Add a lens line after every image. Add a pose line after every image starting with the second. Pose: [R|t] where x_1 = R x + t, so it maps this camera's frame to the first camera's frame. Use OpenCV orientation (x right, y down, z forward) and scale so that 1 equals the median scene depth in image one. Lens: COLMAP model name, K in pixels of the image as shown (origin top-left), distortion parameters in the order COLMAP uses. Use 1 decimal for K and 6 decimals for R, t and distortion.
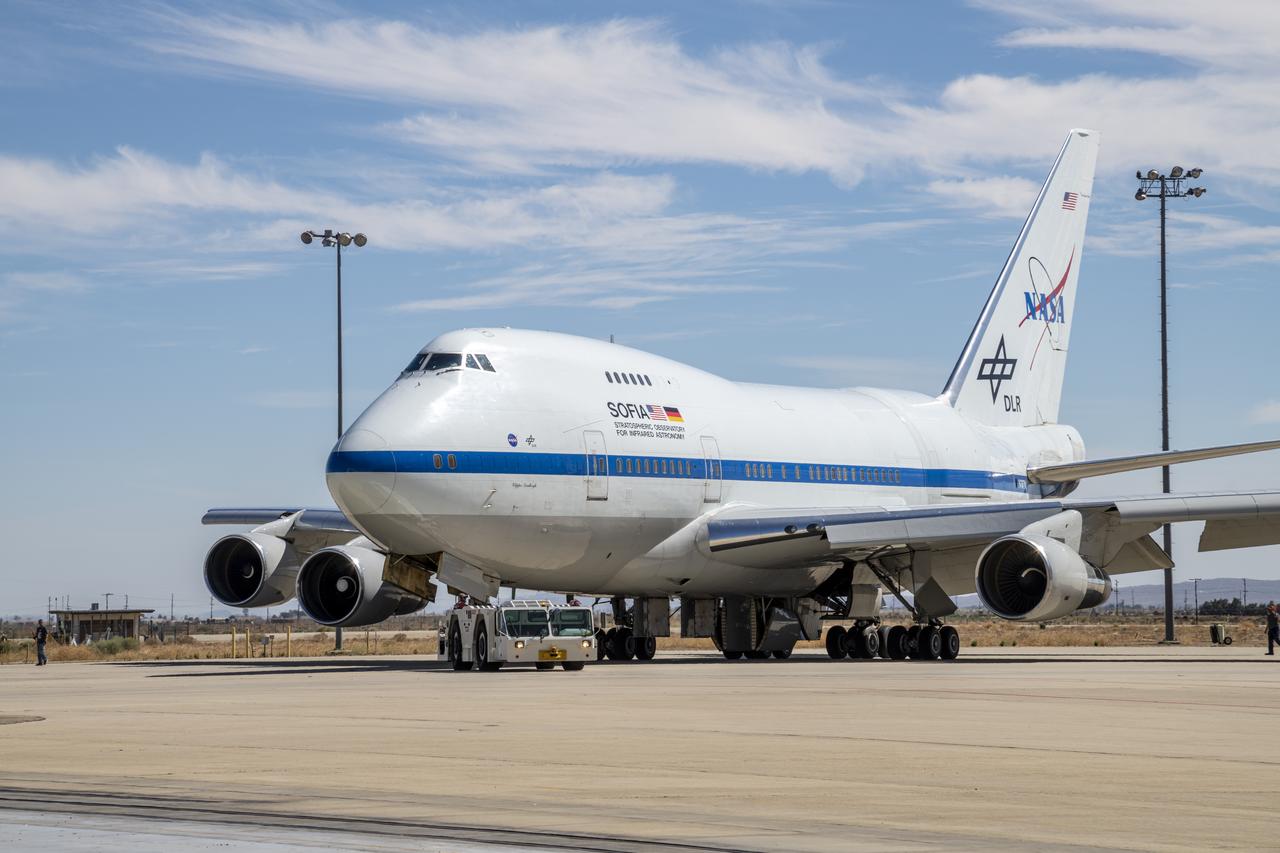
lens RADIAL K [[4320.3, 0, 640.0], [0, 4320.3, 426.5], [0, 0, 1]] dist [0.705014, -1.066690]
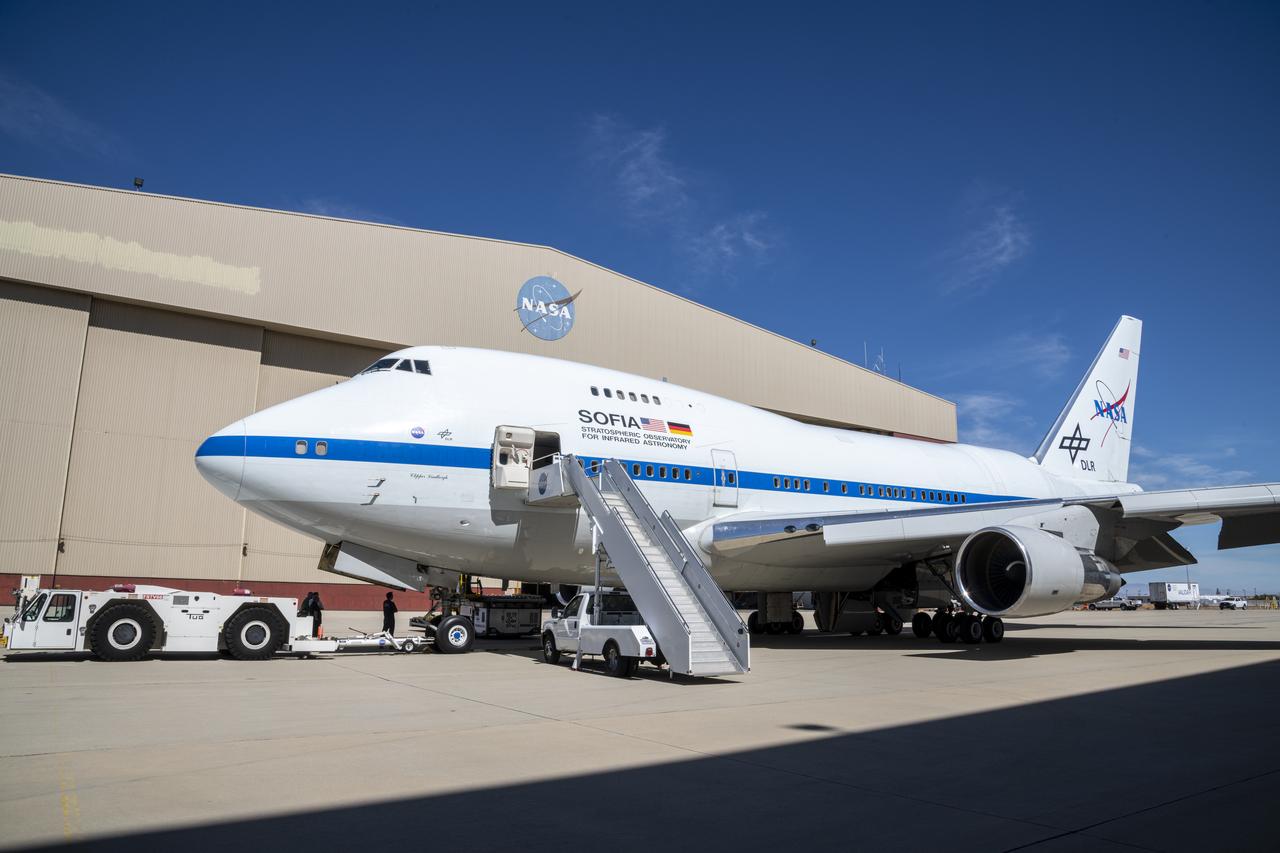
lens RADIAL K [[904.0, 0, 637.0], [0, 904.0, 401.0], [0, 0, 1]] dist [-0.083769, 0.002956]
pose [[0.889283, -0.080752, -0.450172, 0.099979], [0.005381, 0.986068, -0.166253, 0.027918], [0.457326, 0.145424, 0.877328, 0.738559]]
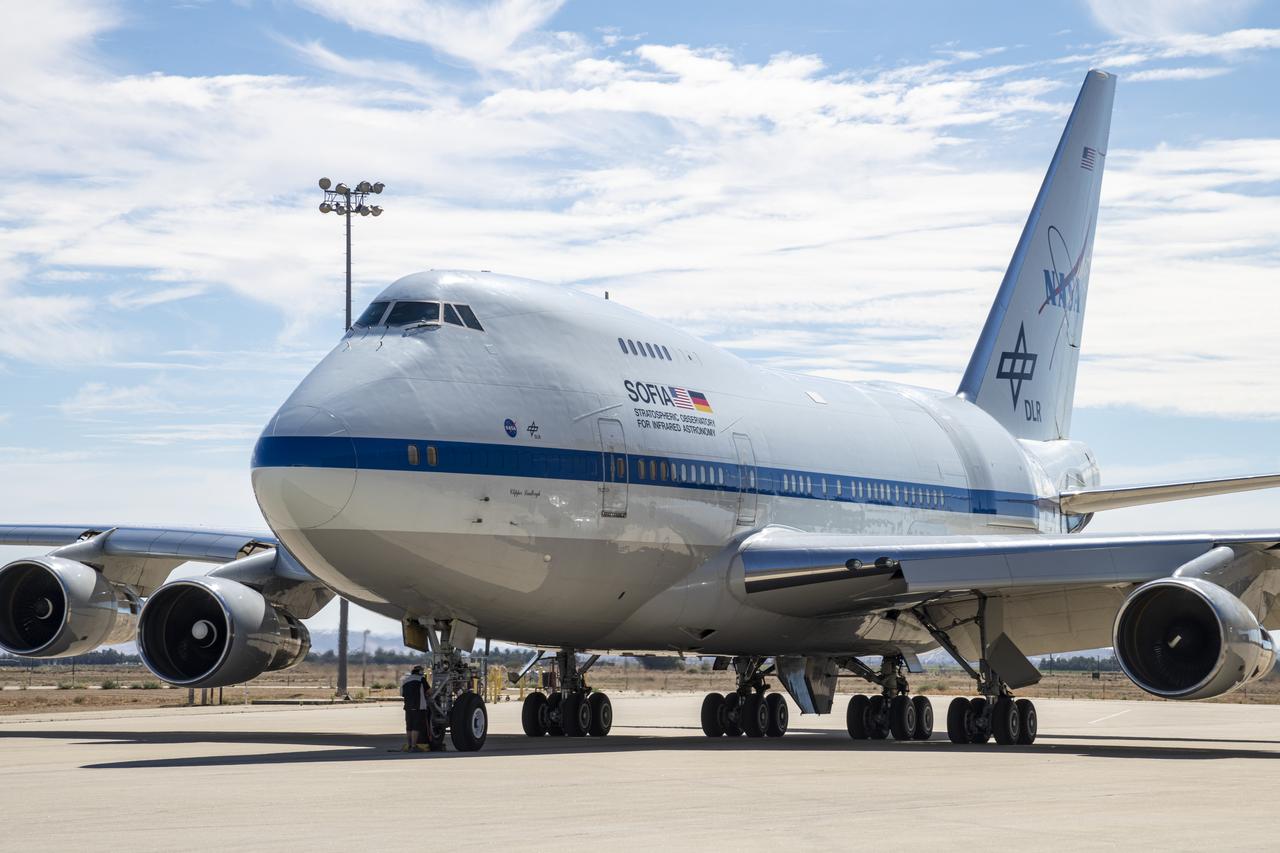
lens RADIAL K [[4320.3, 0, 640.0], [0, 4320.3, 426.5], [0, 0, 1]] dist [0.705014, -1.066690]
pose [[0.995615, 0.023234, 0.090618, -0.063694], [-0.022287, 0.999686, -0.011450, 0.009274], [-0.090855, 0.009380, 0.995820, 0.265487]]
